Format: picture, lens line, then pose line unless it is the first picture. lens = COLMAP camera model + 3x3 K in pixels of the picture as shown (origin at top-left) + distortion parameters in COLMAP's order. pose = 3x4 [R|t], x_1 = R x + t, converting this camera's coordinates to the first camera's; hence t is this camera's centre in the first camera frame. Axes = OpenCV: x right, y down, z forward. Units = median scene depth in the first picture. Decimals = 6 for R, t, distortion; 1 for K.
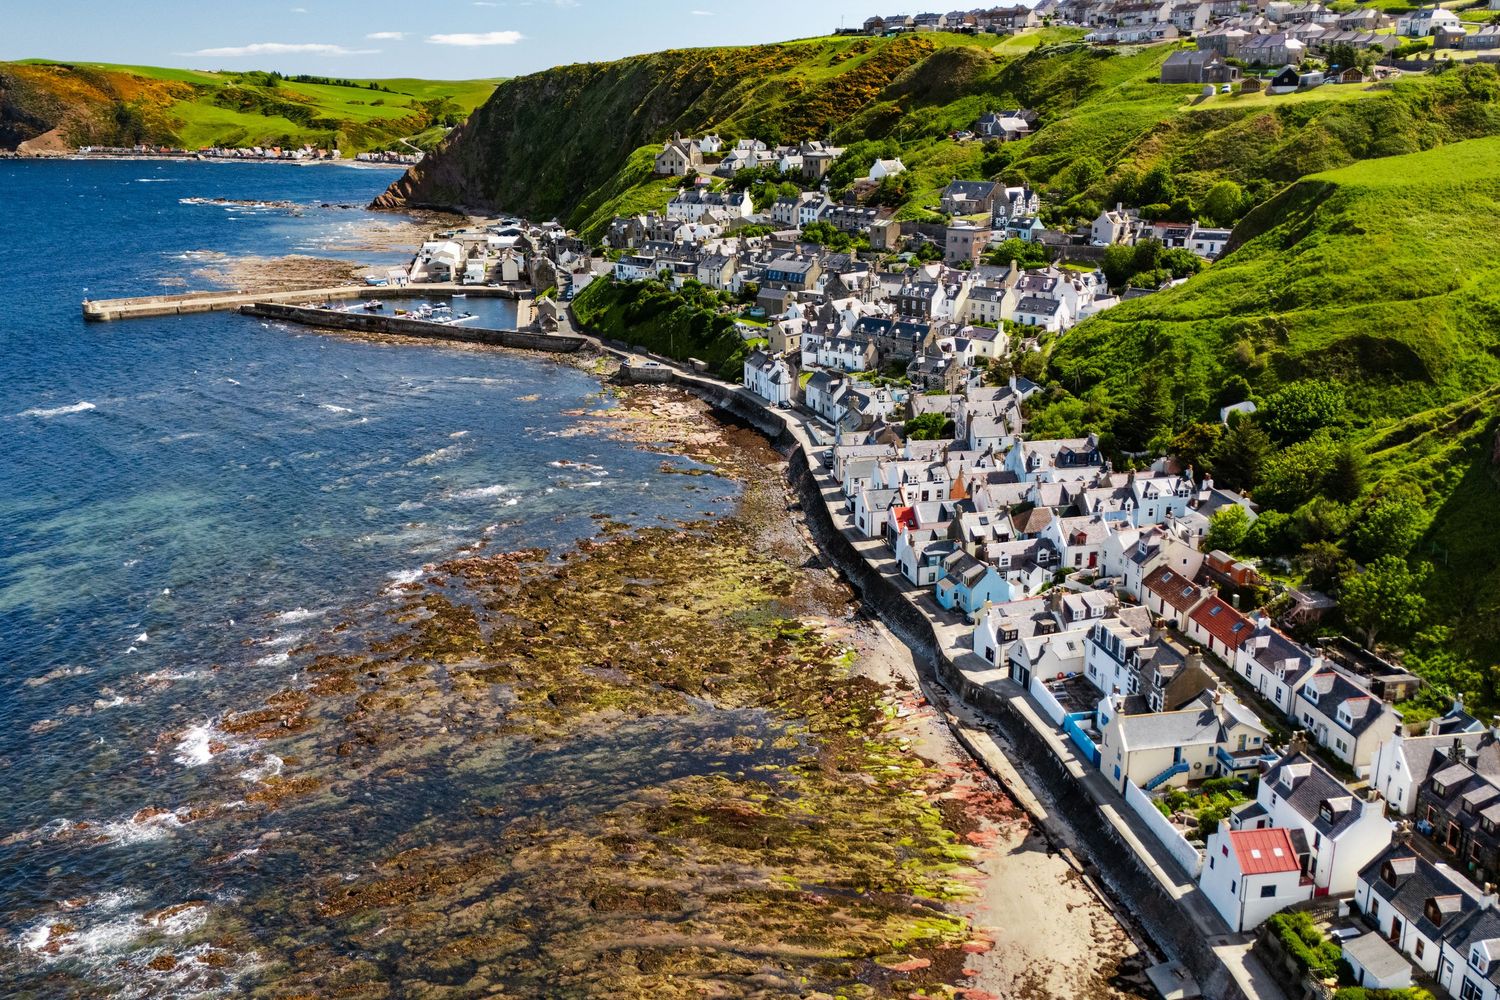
lens RADIAL K [[1294.1, 0, 757.2], [0, 1294.1, 516.5], [0, 0, 1]] dist [0.072231, -0.068912]
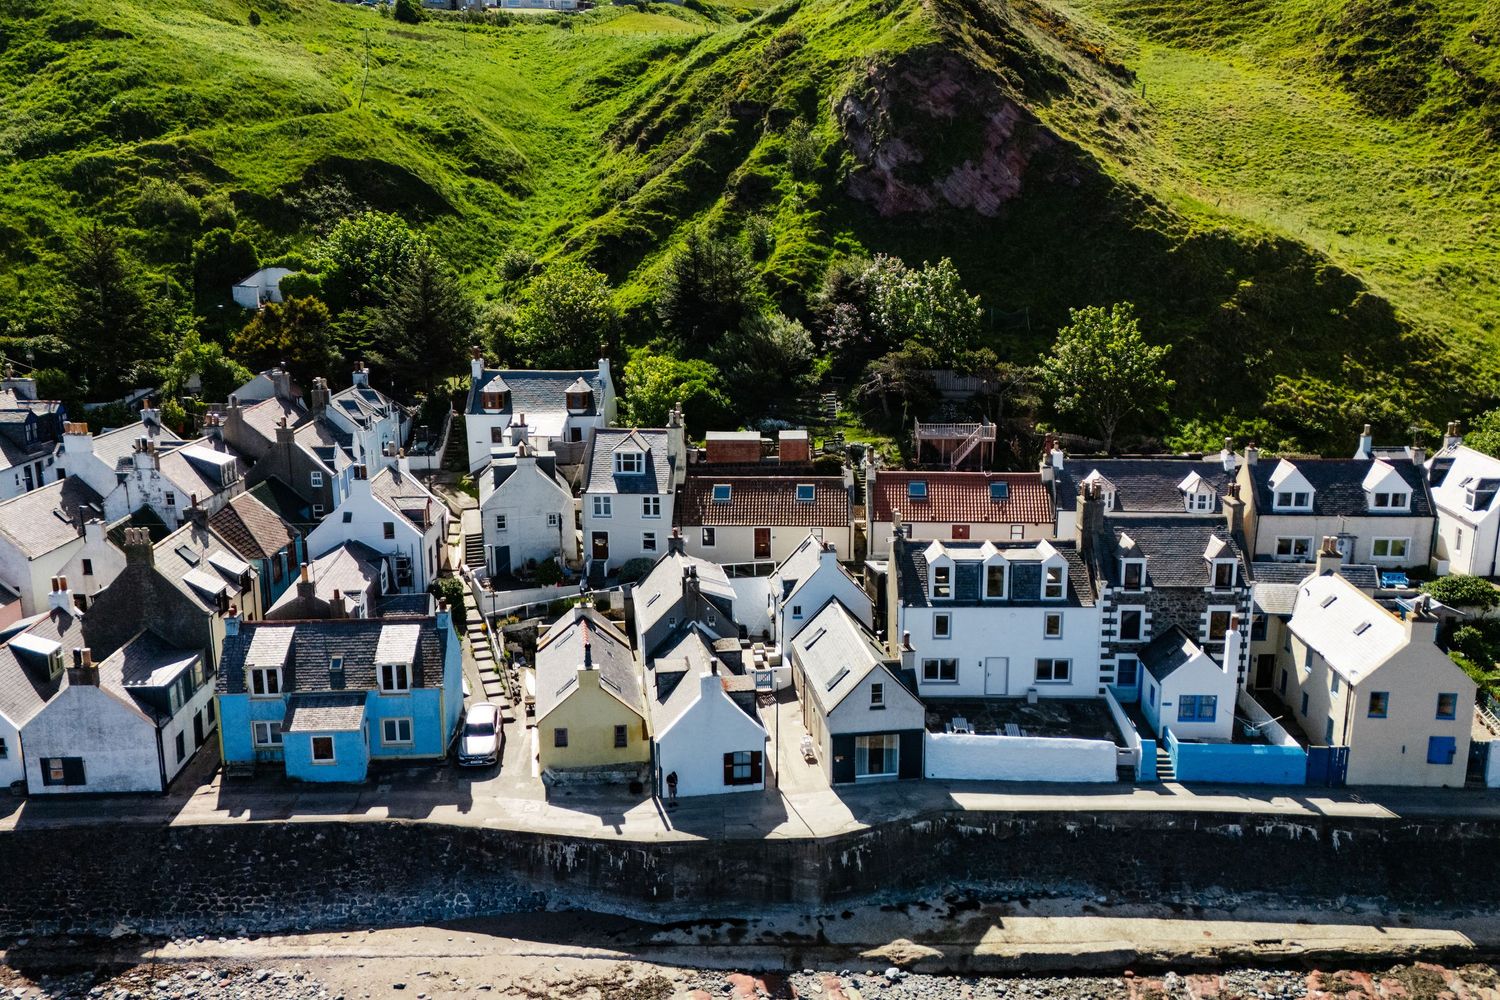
lens RADIAL K [[1294.1, 0, 757.2], [0, 1294.1, 516.5], [0, 0, 1]] dist [0.072231, -0.068912]
pose [[0.223556, -0.230332, 0.947085, -0.069425], [0.299356, 0.940939, 0.158175, -0.008853], [-0.927582, 0.248154, 0.279304, 0.385021]]
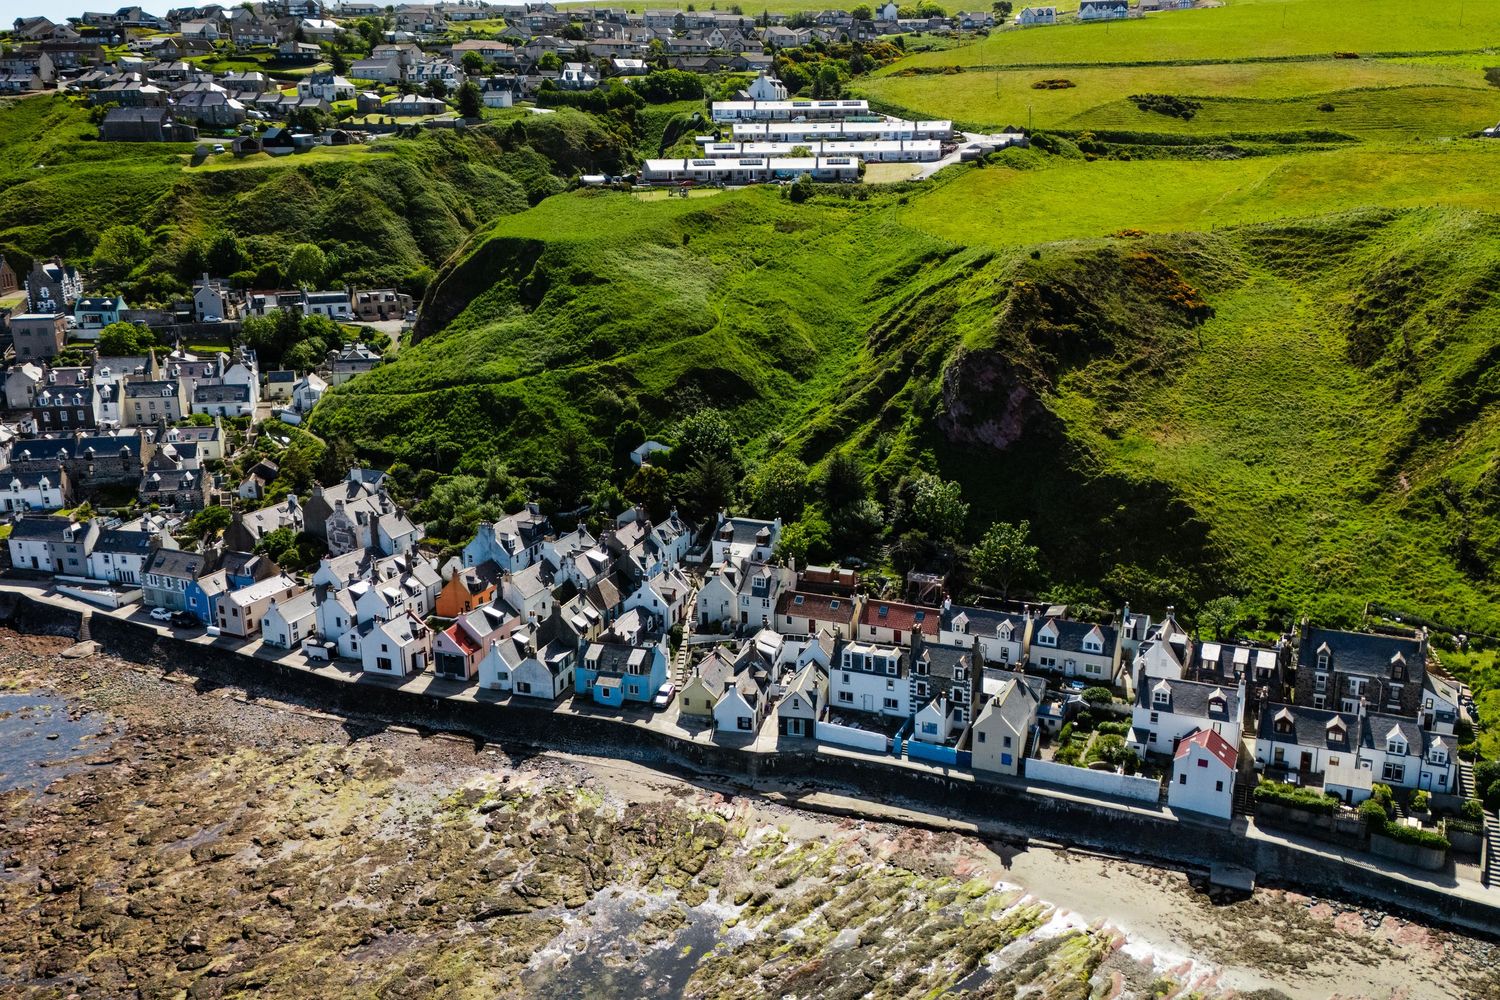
lens RADIAL K [[1295.0, 0, 758.8], [0, 1295.0, 509.4], [0, 0, 1]] dist [0.111079, -0.156018]
pose [[0.566295, -0.224286, 0.793099, -0.247472], [0.258221, 0.962097, 0.087701, -0.059162], [-0.782708, 0.155130, 0.602746, 0.163459]]
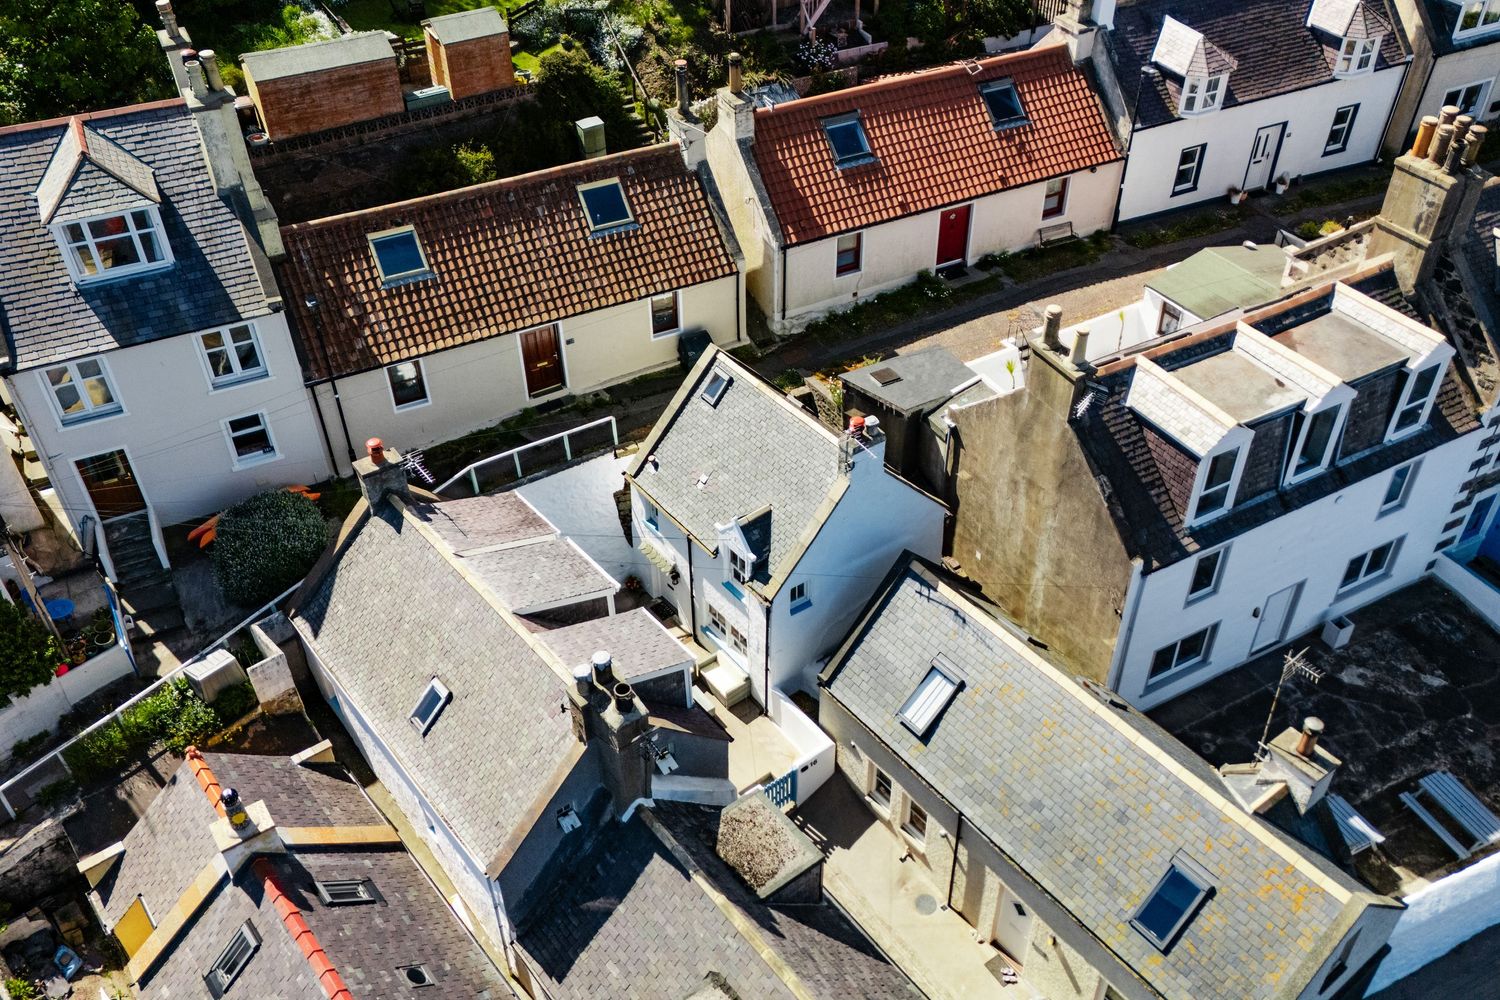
lens RADIAL K [[1295.0, 0, 758.8], [0, 1295.0, 509.4], [0, 0, 1]] dist [0.111079, -0.156018]
pose [[-0.286230, -0.613437, 0.736048, 0.061705], [0.304376, 0.670185, 0.676910, -0.018913], [-0.908530, 0.417788, -0.005111, 0.438092]]
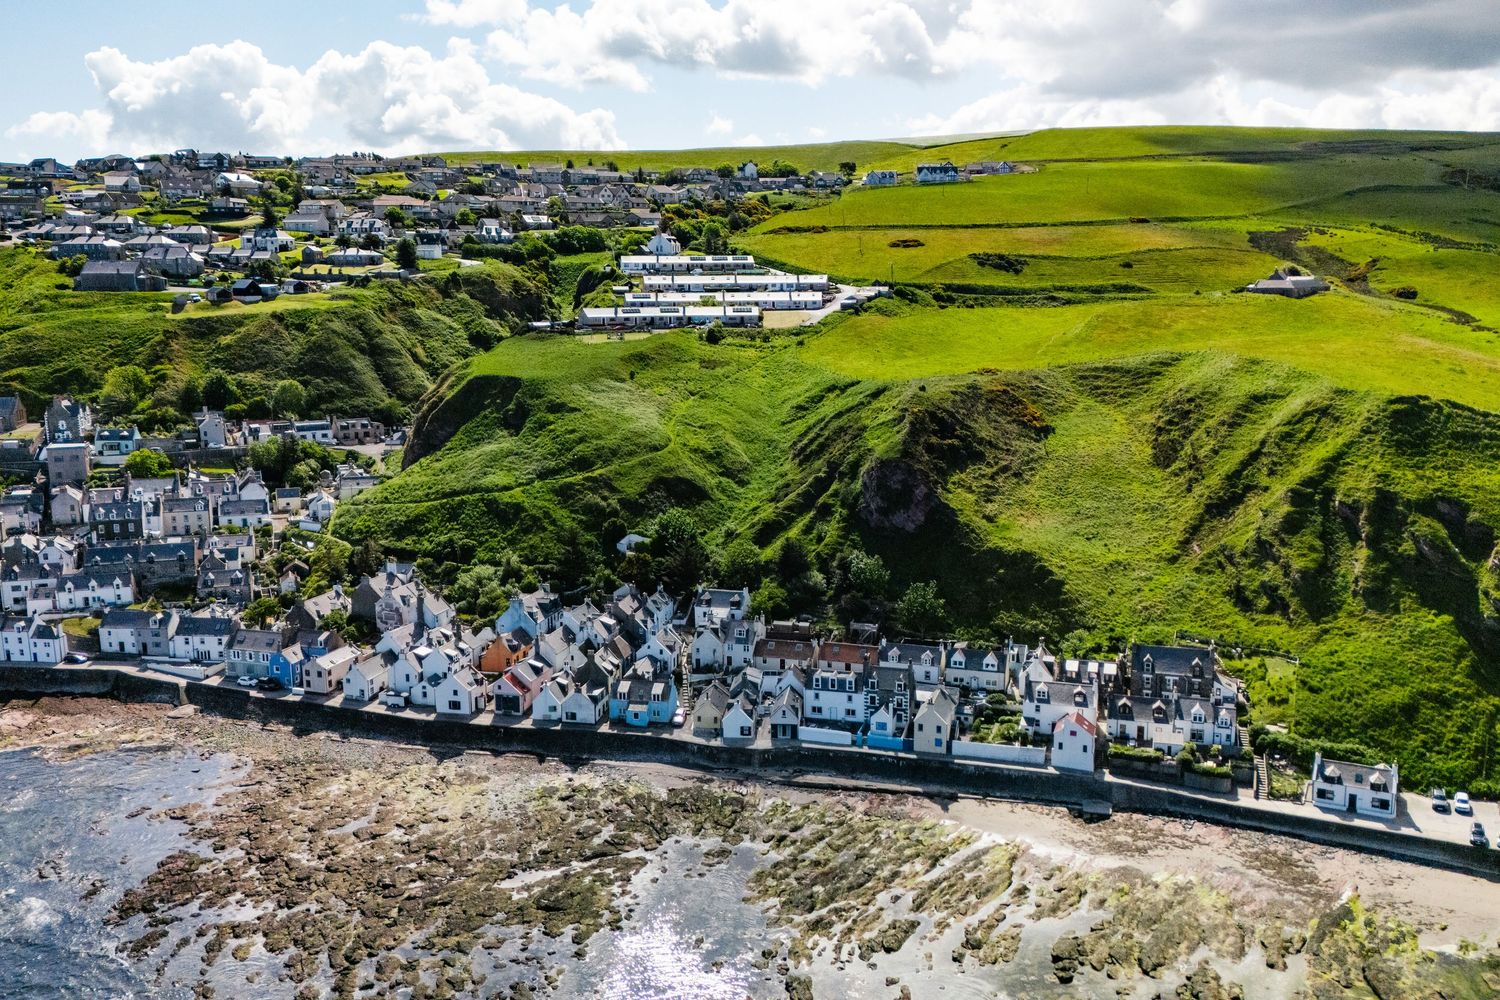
lens RADIAL K [[1299.1, 0, 756.6], [0, 1299.1, 500.7], [0, 0, 1]] dist [0.153050, -0.277673]
pose [[0.462249, -0.153201, 0.873416, -0.422532], [0.274558, 0.961288, 0.023306, -0.066608], [-0.843175, 0.229030, 0.486417, 0.122945]]
